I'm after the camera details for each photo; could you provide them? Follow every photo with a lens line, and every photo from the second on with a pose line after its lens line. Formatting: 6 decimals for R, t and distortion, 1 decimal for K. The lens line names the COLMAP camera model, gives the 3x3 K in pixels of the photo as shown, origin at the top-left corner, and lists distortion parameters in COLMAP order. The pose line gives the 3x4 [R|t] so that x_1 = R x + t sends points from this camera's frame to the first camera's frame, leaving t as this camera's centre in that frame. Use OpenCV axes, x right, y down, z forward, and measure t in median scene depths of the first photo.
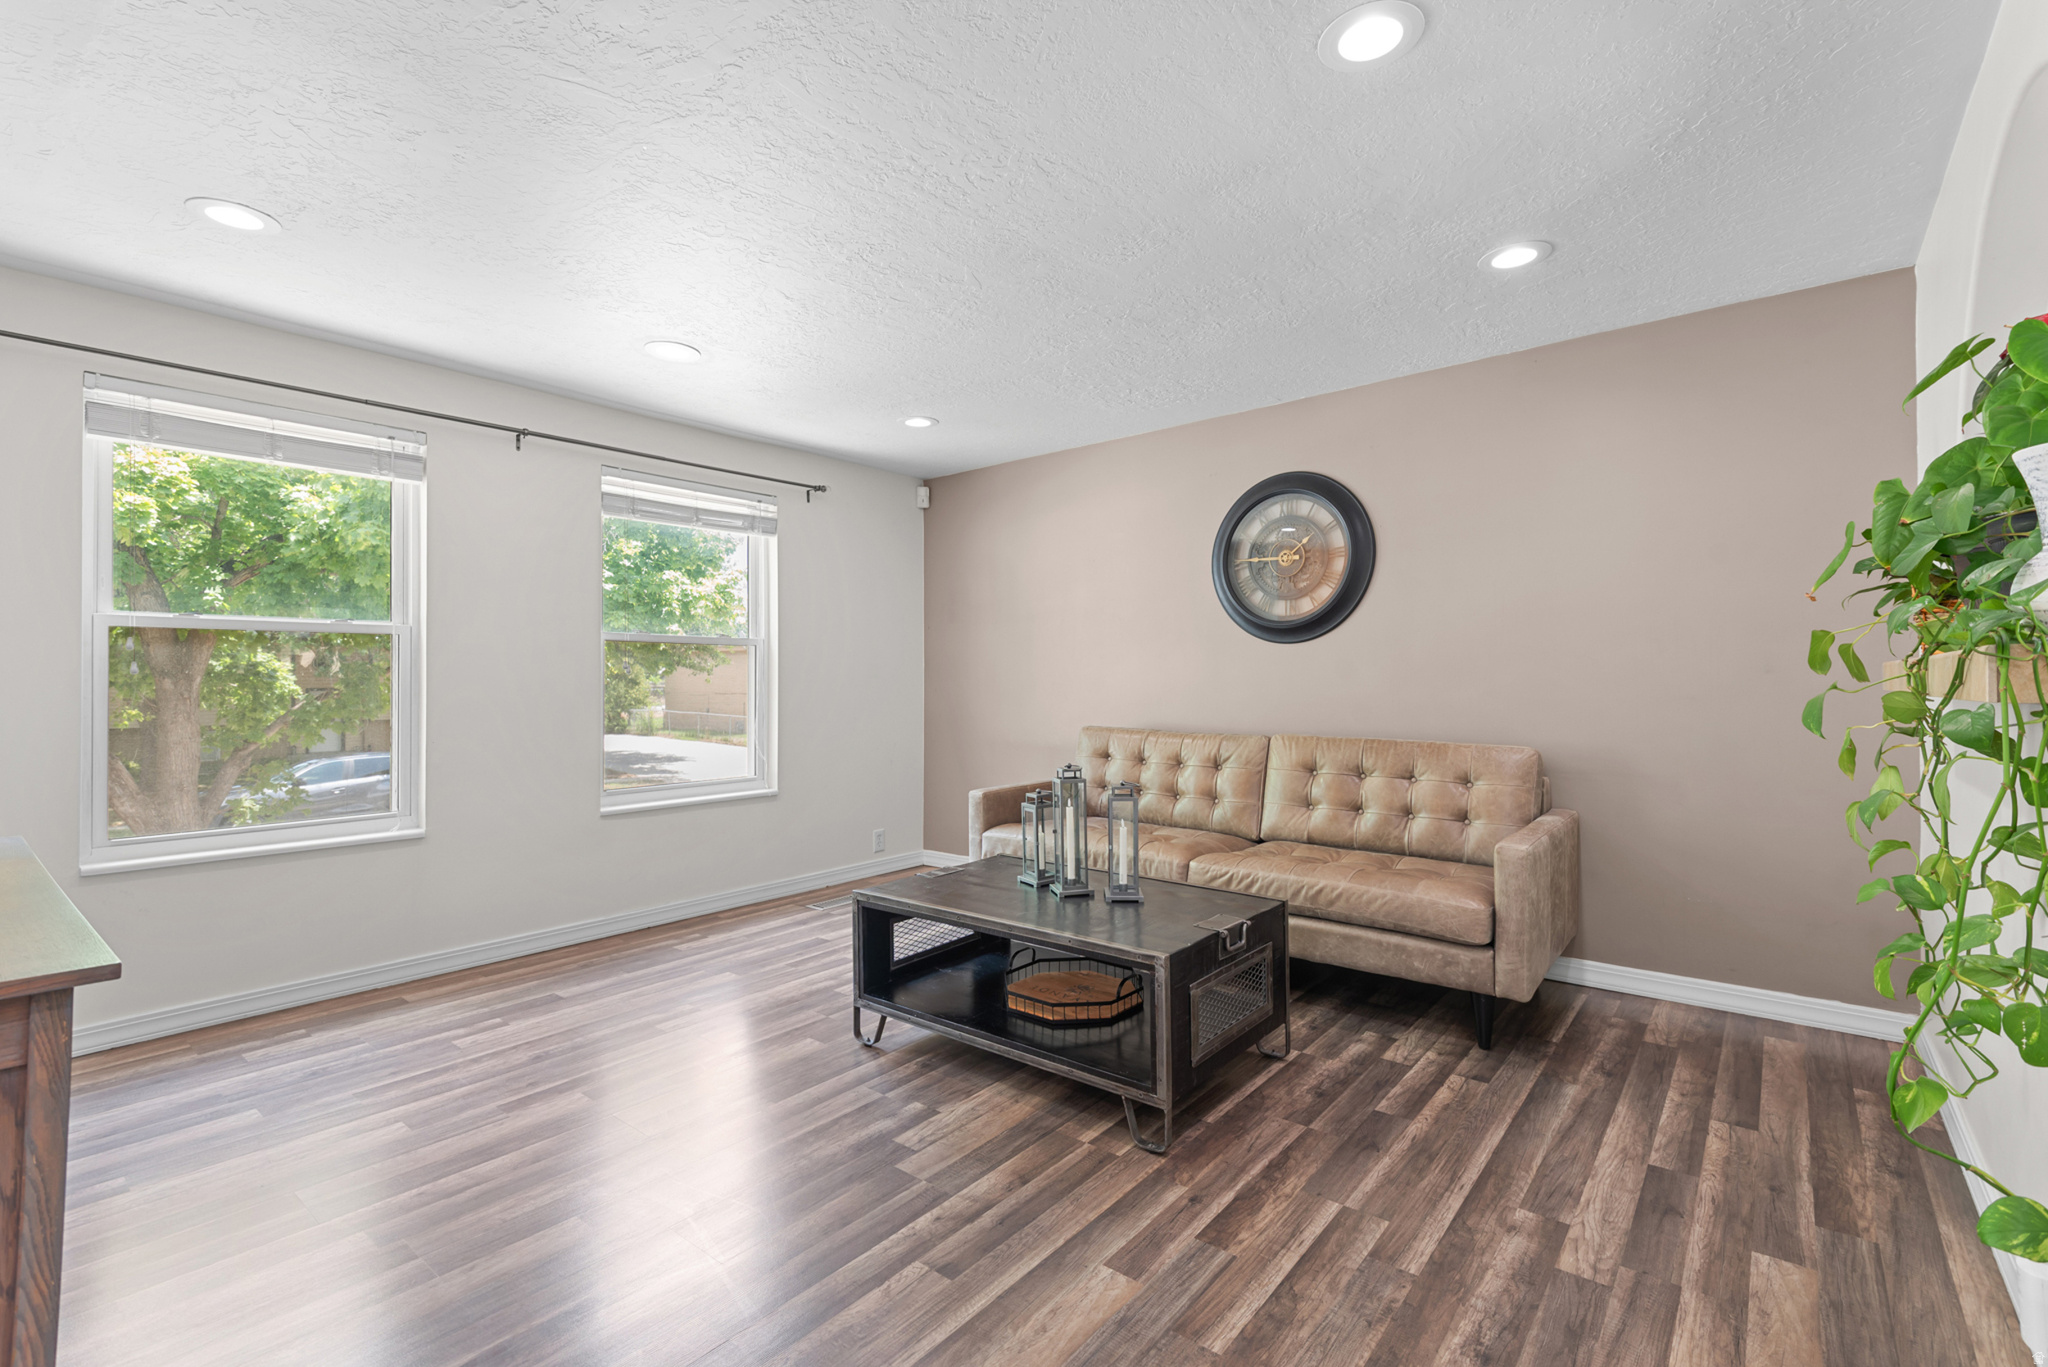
lens RADIAL K [[924.1, 0, 1004.3], [0, 924.1, 678.7], [0, 0, 1]] dist [0.017434, -0.001469]
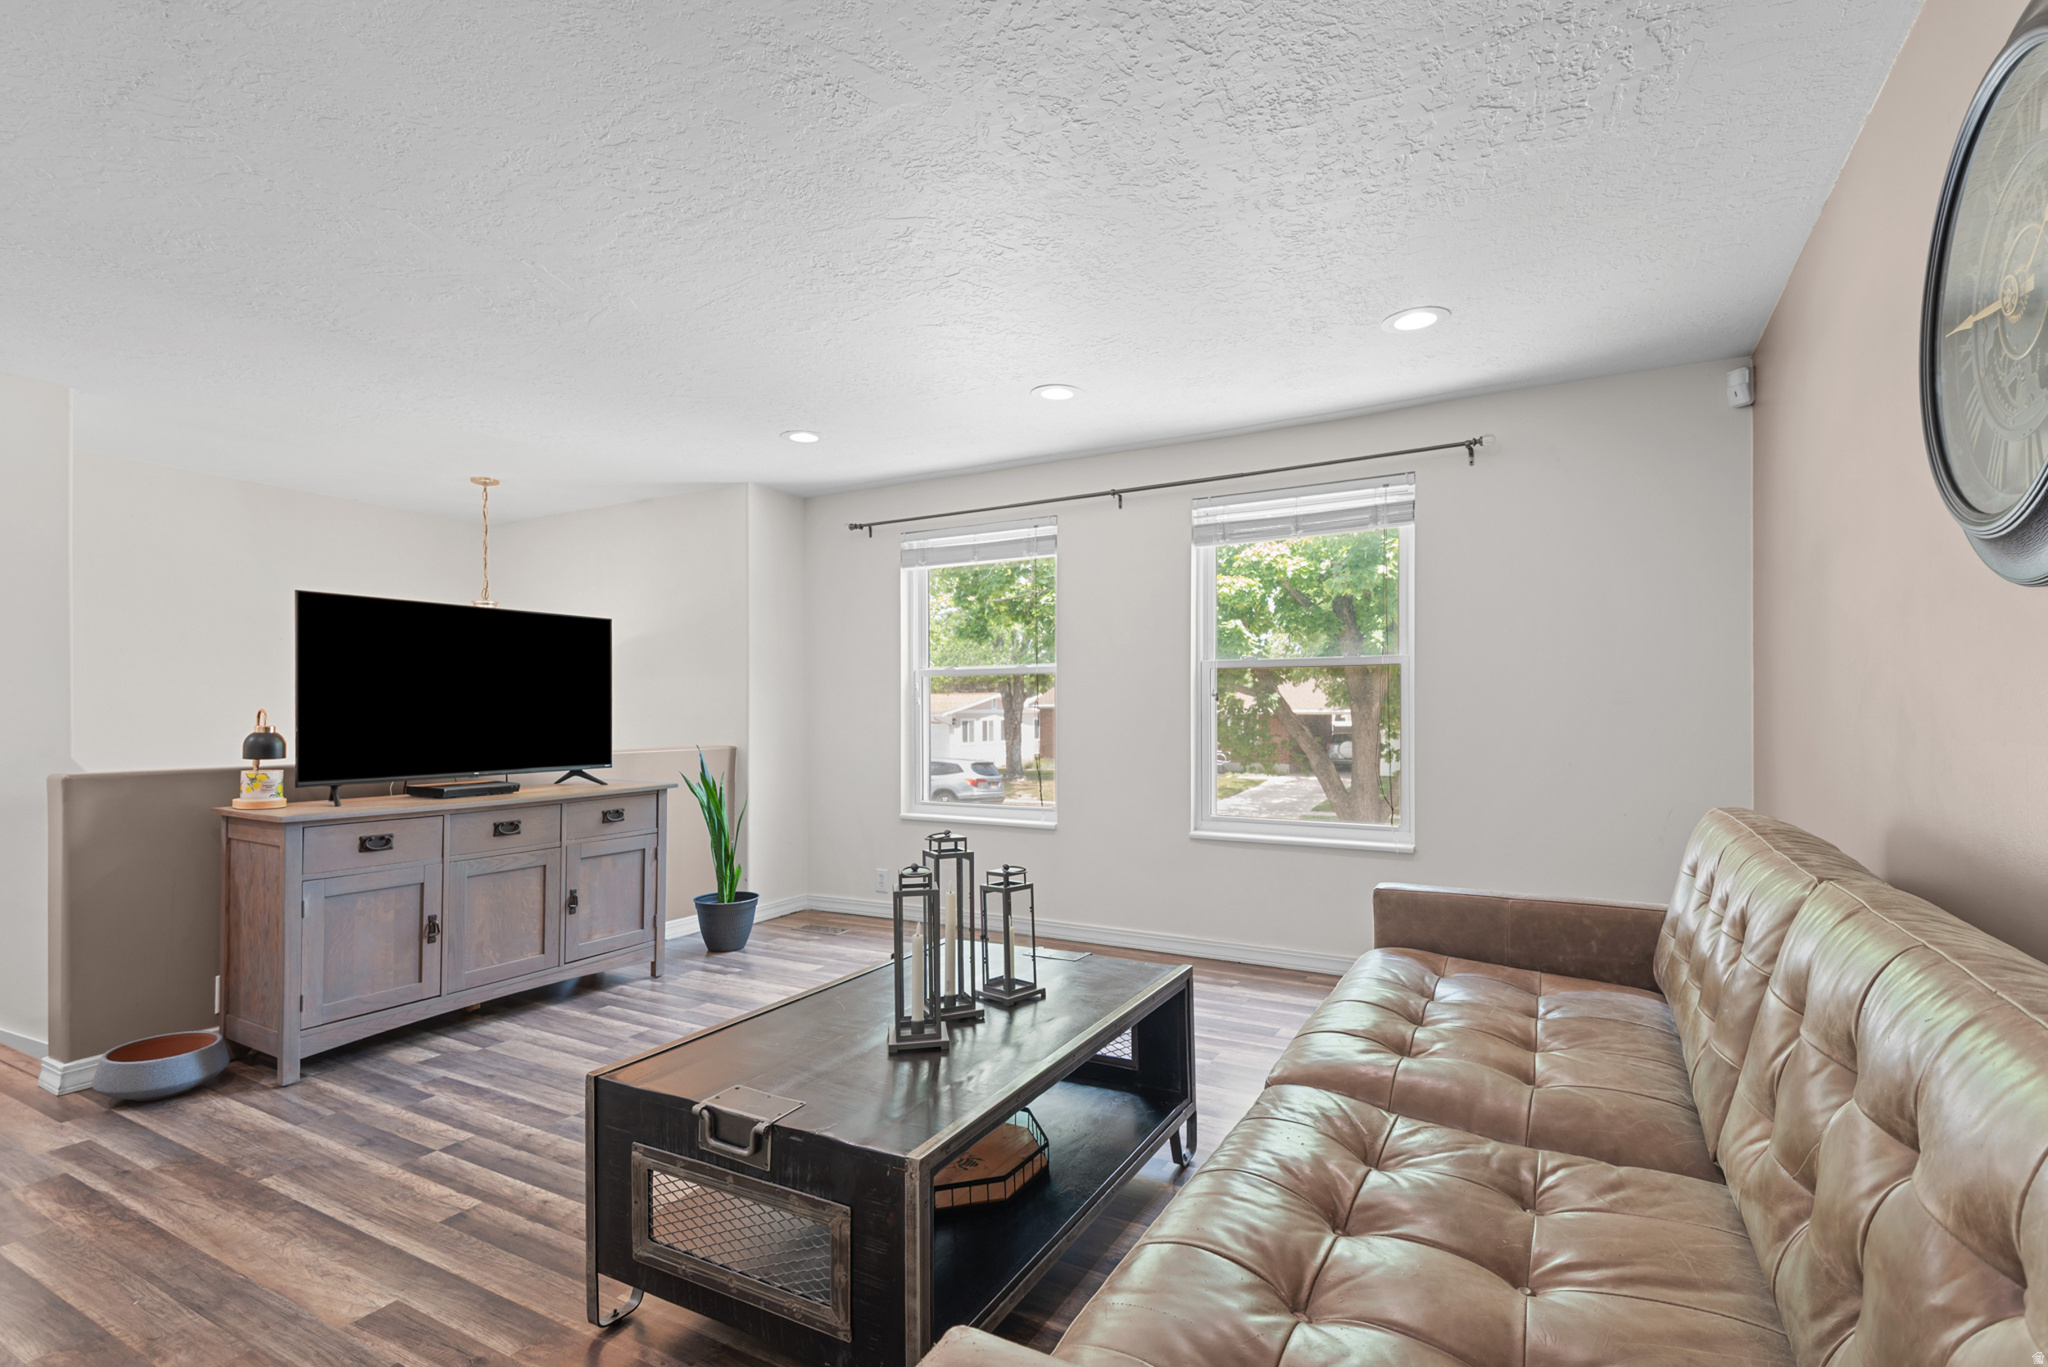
lens RADIAL K [[924.1, 0, 1073.0], [0, 924.1, 697.4], [0, 0, 1]] dist [0.017434, -0.001469]
pose [[0.197238, -0.008837, -0.980316, 0.598462], [0.003177, 0.999960, -0.008375, -0.001803], [0.980351, -0.001463, 0.197258, 0.730875]]
